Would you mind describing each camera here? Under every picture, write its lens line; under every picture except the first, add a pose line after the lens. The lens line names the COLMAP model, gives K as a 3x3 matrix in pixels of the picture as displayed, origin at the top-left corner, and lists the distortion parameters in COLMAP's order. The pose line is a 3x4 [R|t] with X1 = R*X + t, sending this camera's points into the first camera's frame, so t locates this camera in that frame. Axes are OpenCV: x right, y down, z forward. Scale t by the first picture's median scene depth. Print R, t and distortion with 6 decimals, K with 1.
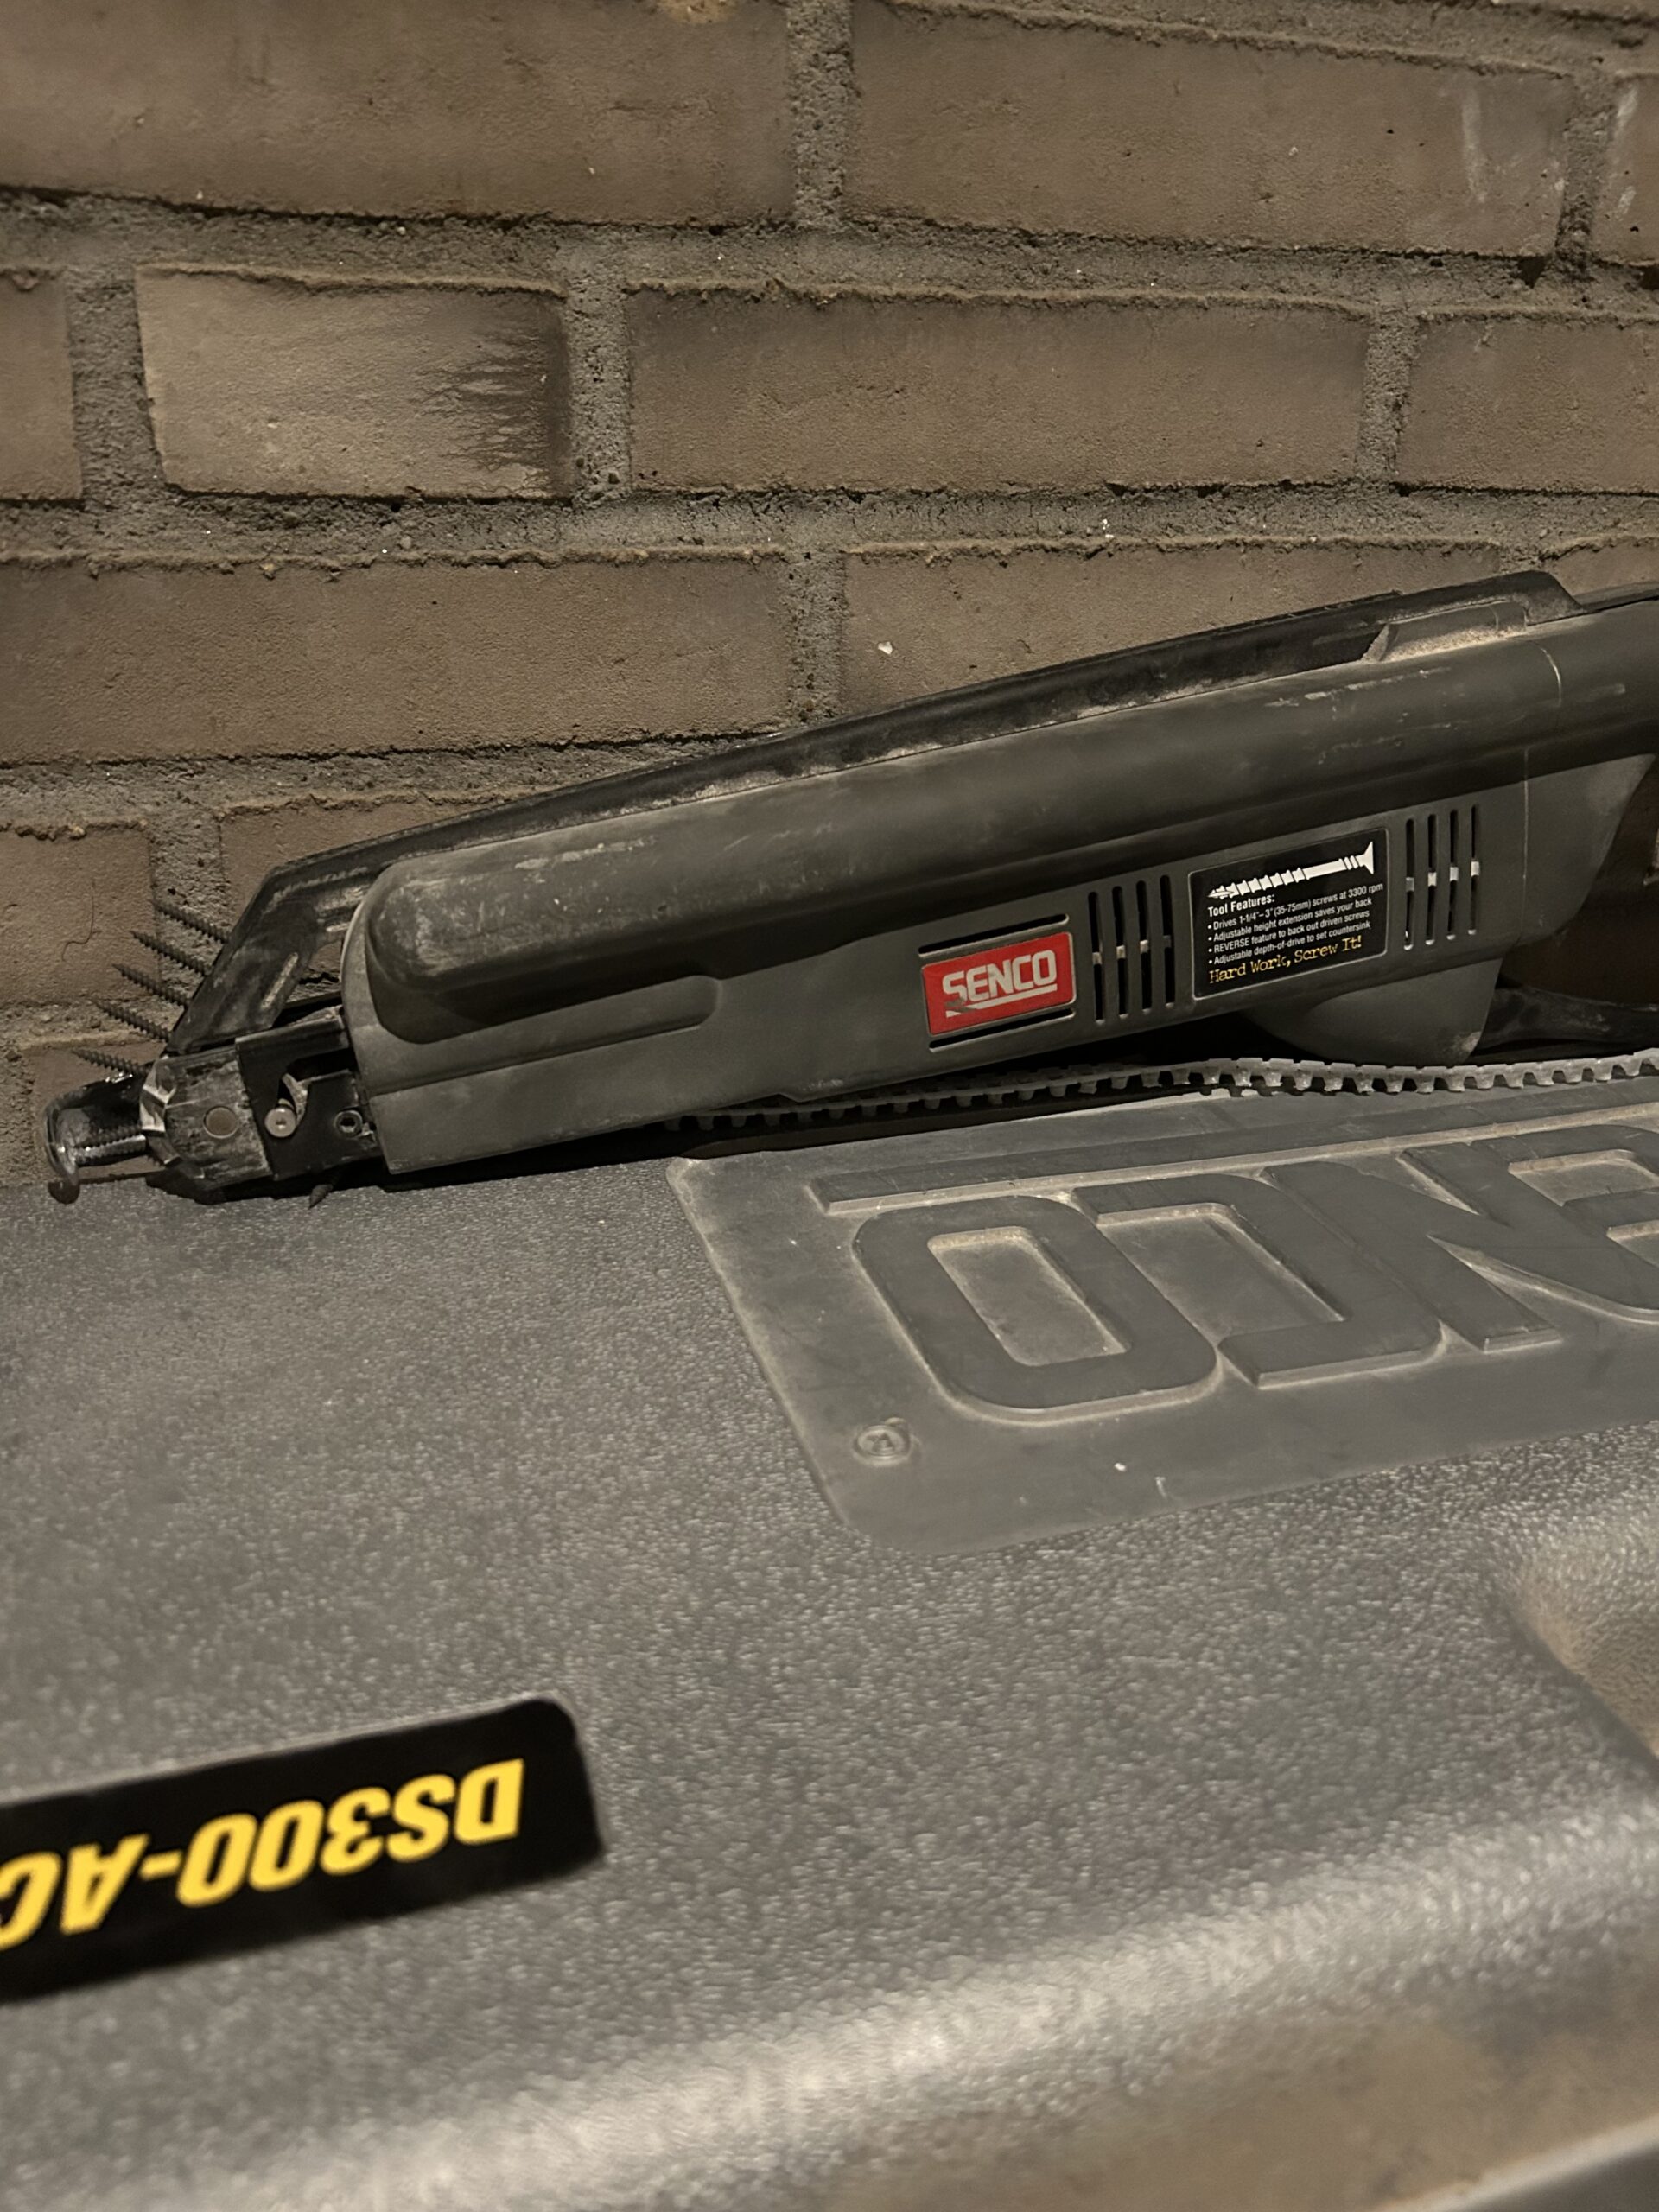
lens RADIAL K [[1673.7, 0, 826.6], [0, 1673.7, 1115.6], [0, 0, 1]] dist [0.029615, -0.039700]
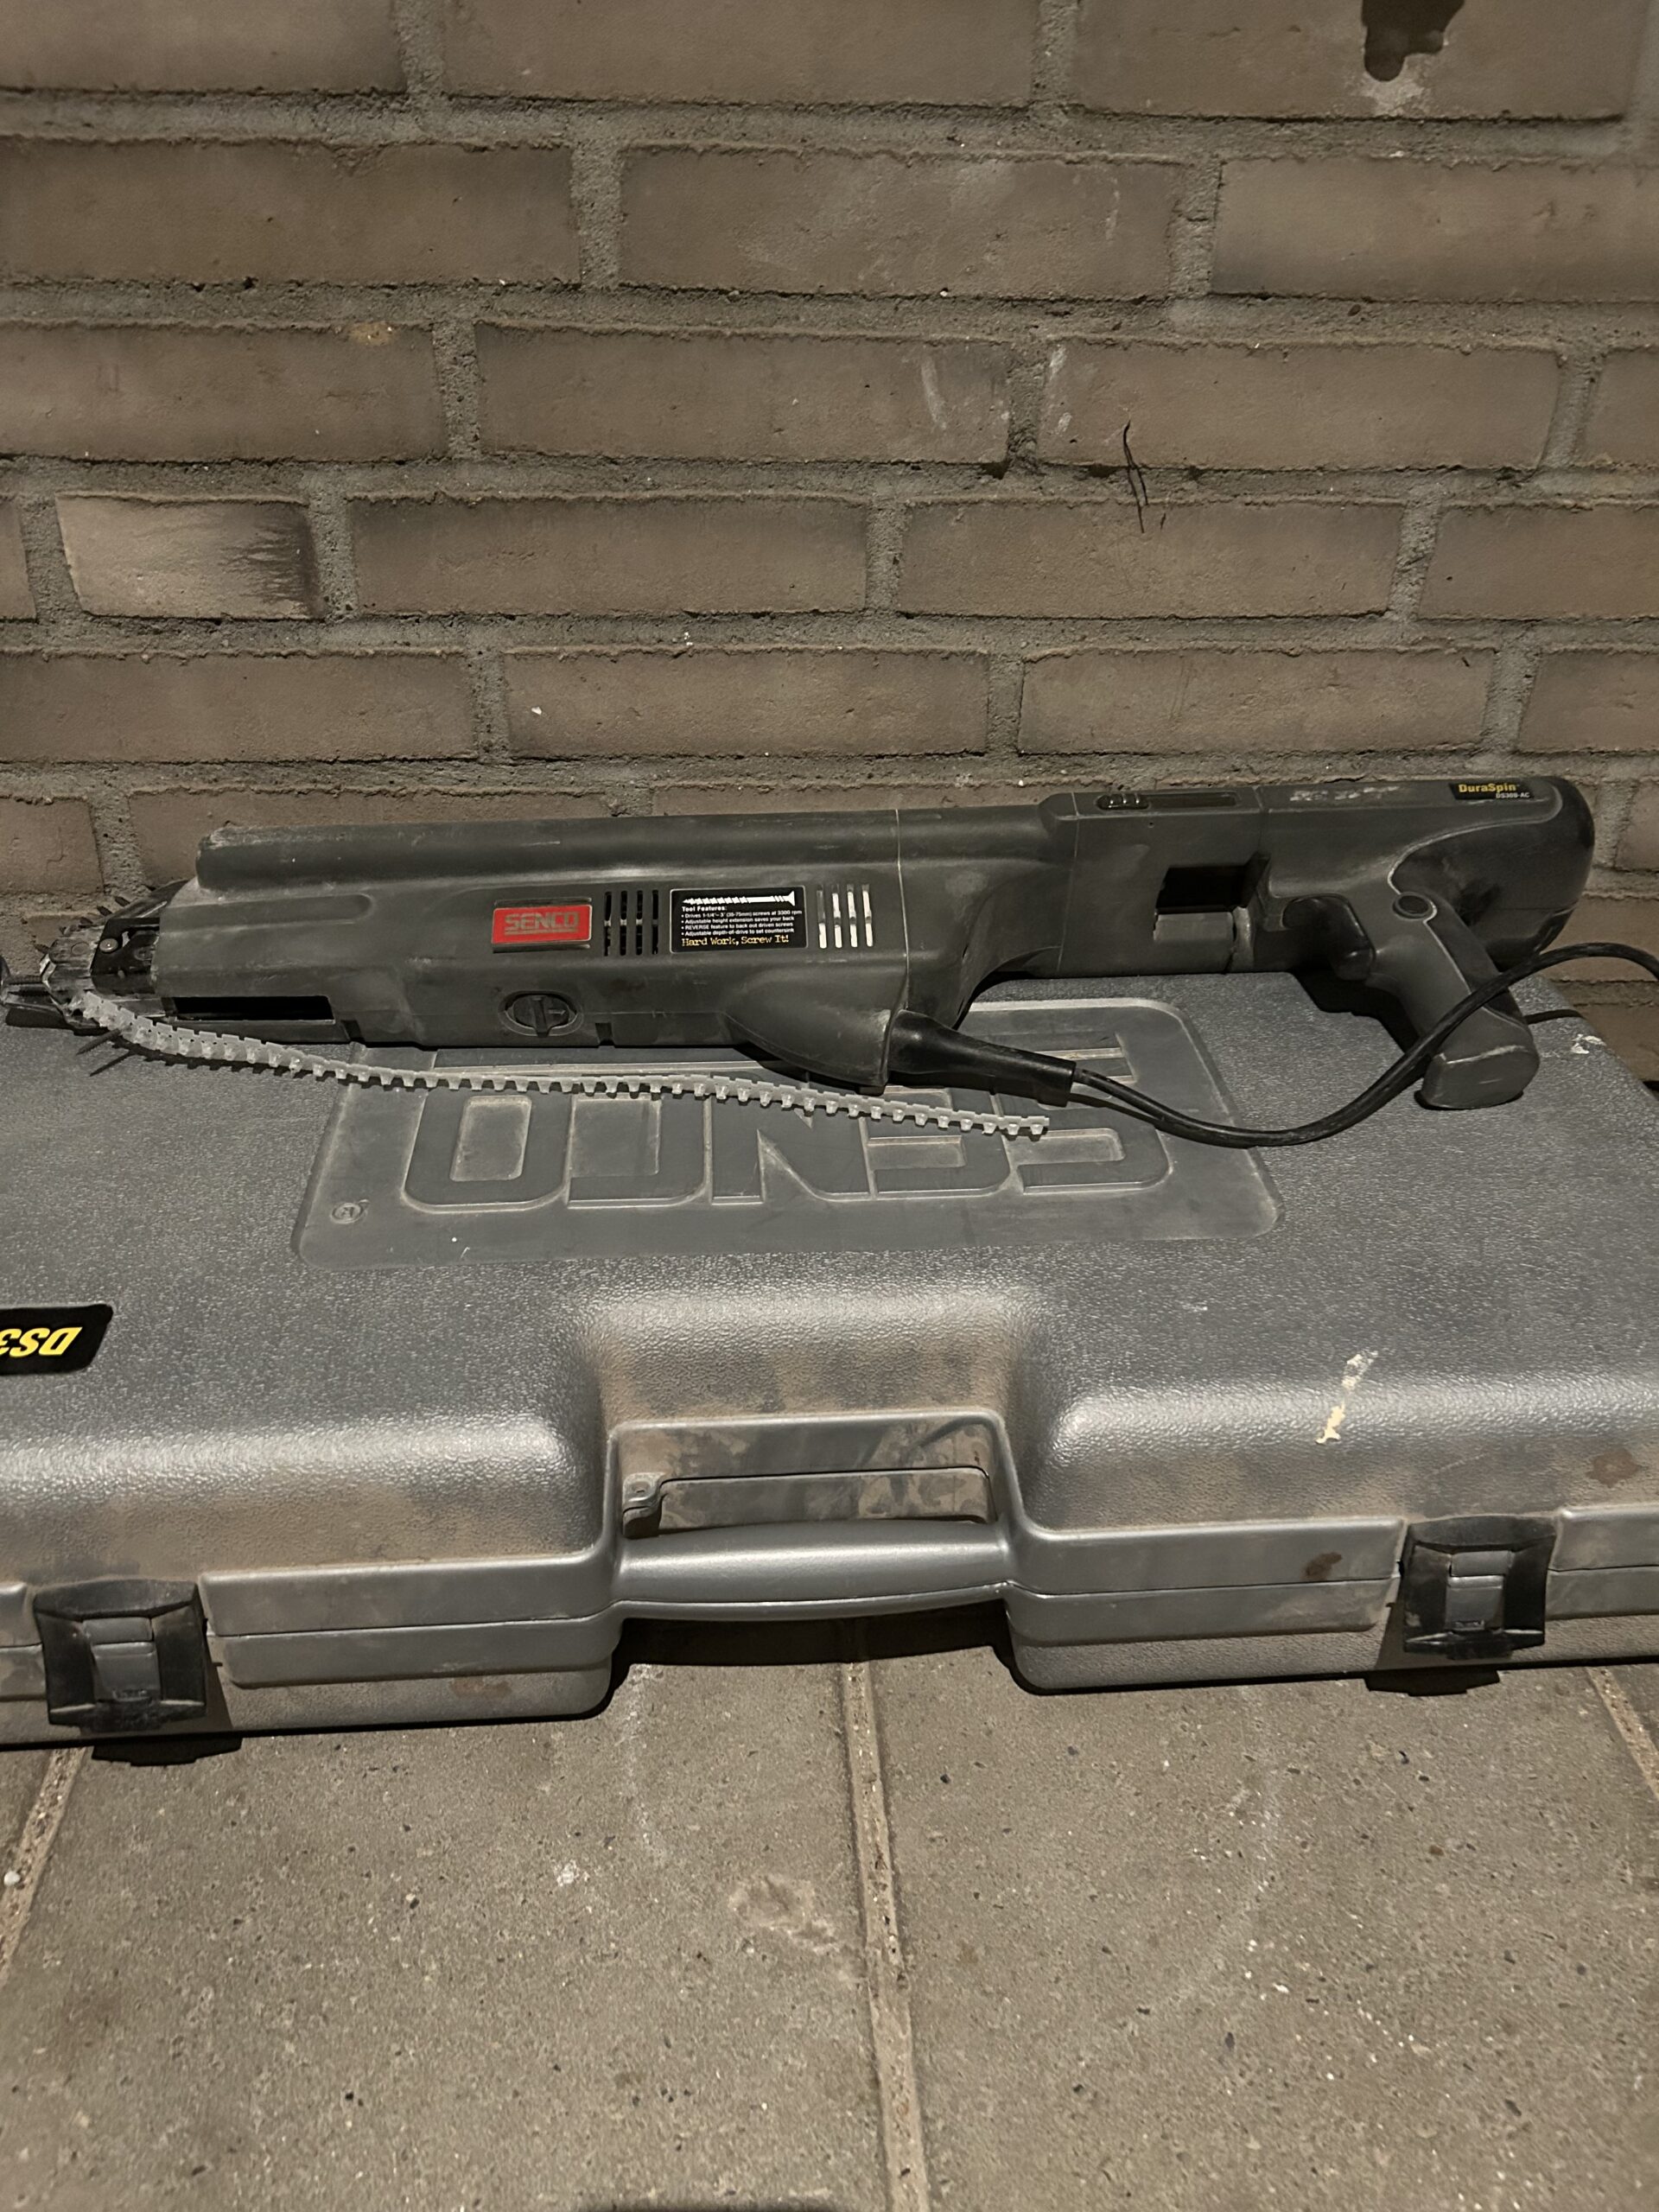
lens RADIAL K [[1673.7, 0, 824.6], [0, 1673.7, 1123.5], [0, 0, 1]] dist [0.029615, -0.039700]
pose [[0.975435, 0.126287, -0.180496, 0.652832], [-0.092719, 0.978613, 0.183631, -0.223730], [0.199826, -0.162385, 0.966282, -0.537106]]
